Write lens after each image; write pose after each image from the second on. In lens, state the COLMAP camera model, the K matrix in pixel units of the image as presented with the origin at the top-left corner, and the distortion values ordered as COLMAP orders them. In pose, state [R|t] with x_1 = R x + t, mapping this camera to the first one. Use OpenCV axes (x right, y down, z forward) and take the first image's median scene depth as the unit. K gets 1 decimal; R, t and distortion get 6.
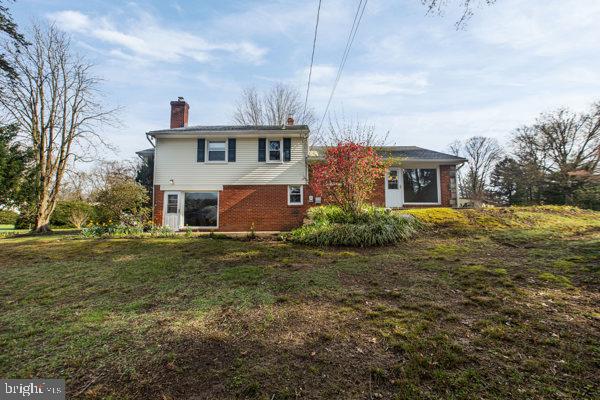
lens RADIAL K [[266.7, 0, 301.6], [0, 266.7, 200.7], [0, 0, 1]] dist [-0.000168, 0.000266]
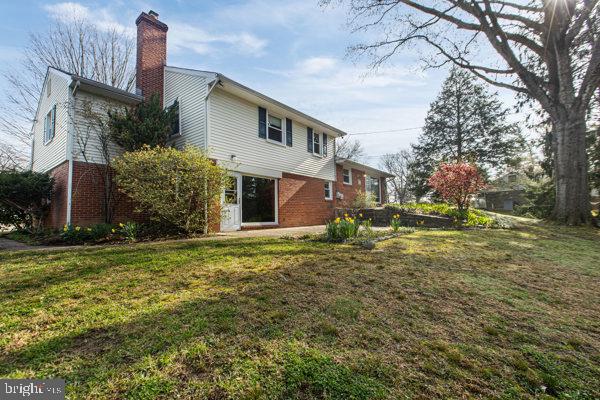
lens RADIAL K [[266.7, 0, 301.6], [0, 266.7, 200.7], [0, 0, 1]] dist [-0.000168, 0.000266]
pose [[0.615721, 0.039941, 0.786951, -0.915342], [-0.057798, 0.998313, -0.005446, 0.031823], [-0.785842, -0.042131, 0.616991, 0.439048]]
